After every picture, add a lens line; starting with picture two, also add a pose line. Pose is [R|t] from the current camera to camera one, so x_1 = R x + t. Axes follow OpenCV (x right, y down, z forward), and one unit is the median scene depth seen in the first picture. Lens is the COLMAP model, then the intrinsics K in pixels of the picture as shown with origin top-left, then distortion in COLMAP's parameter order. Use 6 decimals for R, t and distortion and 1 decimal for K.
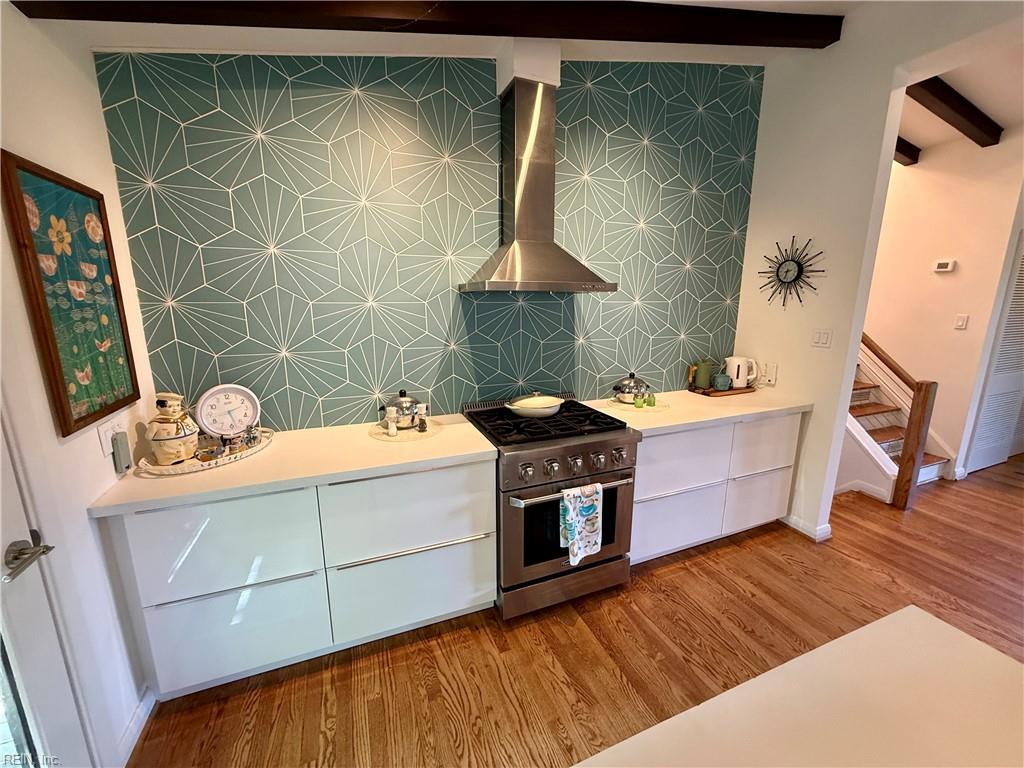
lens RADIAL K [[407.3, 0, 505.7], [0, 407.3, 382.8], [0, 0, 1]] dist [-0.003710, -0.000690]
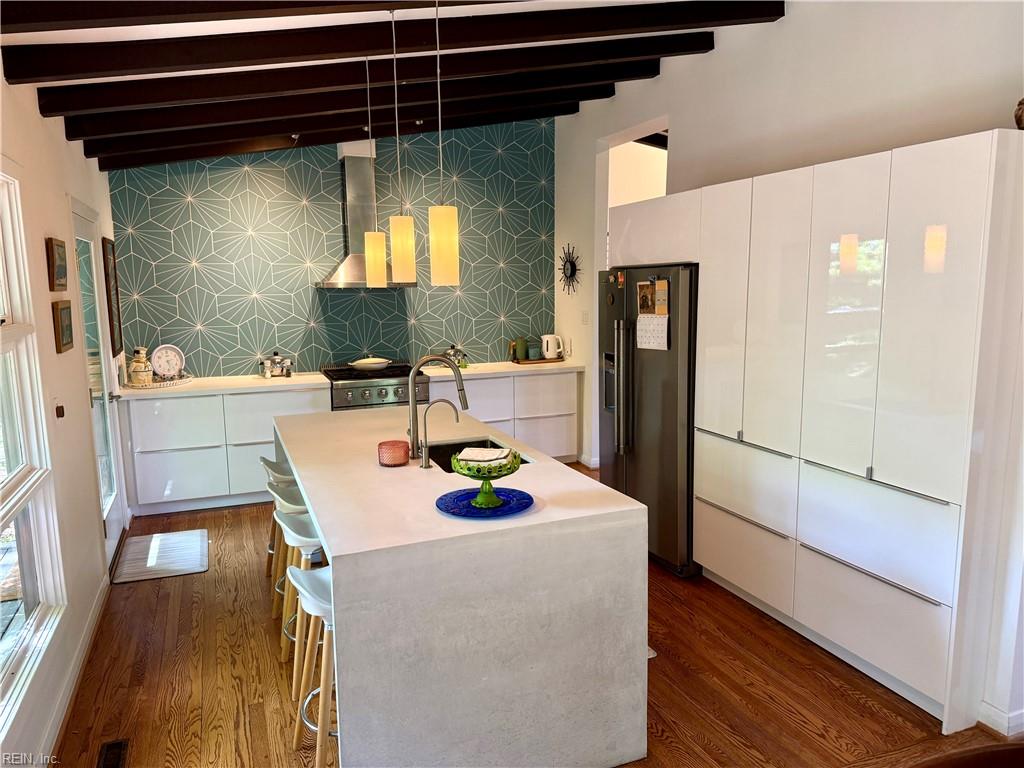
lens RADIAL K [[711.5, 0, 517.5], [0, 711.5, 386.3], [0, 0, 1]] dist [0.010577, -0.008967]
pose [[0.999273, -0.011415, 0.036372, 0.554904], [0.013271, 0.998600, -0.051214, 0.297065], [-0.035737, 0.051659, 0.998025, -1.692552]]
